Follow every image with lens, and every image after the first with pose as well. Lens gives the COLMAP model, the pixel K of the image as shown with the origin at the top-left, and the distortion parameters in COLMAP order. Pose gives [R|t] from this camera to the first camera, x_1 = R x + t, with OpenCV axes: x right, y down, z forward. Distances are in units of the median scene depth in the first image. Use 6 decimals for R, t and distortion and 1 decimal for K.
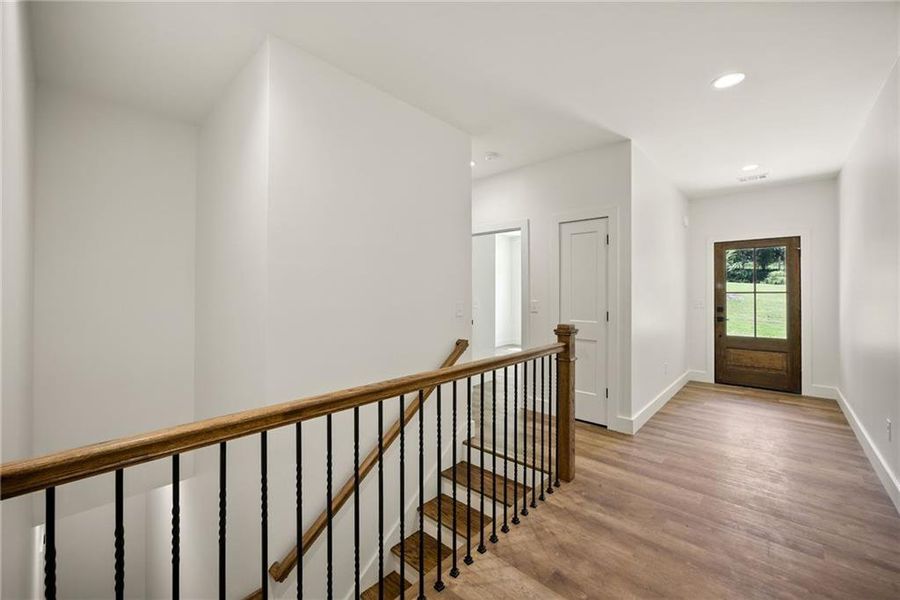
lens RADIAL K [[361.4, 0, 447.1], [0, 361.4, 298.8], [0, 0, 1]] dist [-0.000882, 0.000161]
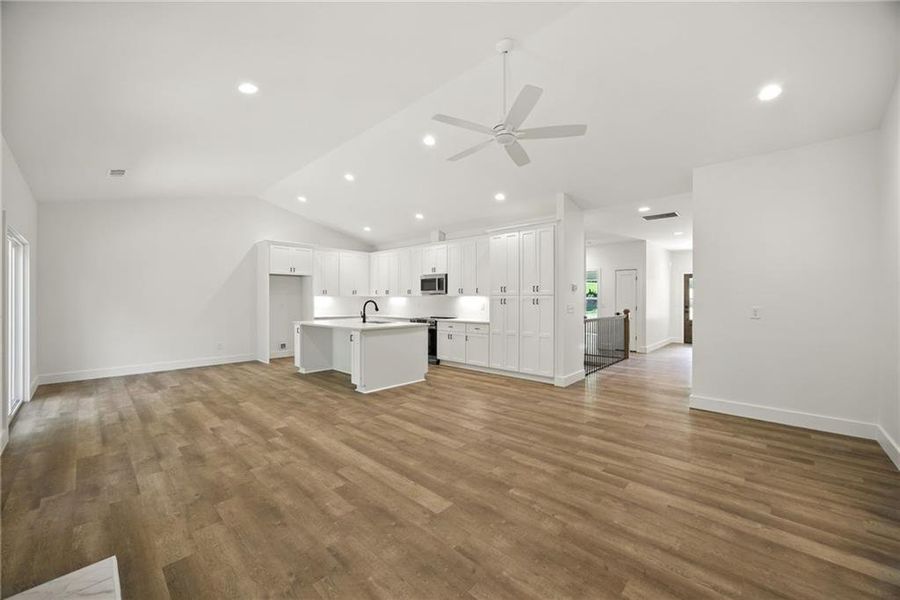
lens RADIAL K [[352.1, 0, 449.0], [0, 352.1, 305.8], [0, 0, 1]] dist [-0.000772, 0.000134]
pose [[0.999966, -0.002764, -0.007734, -0.683480], [0.002847, 0.999938, 0.010768, -0.002108], [0.007703, -0.010790, 0.999912, -1.190436]]
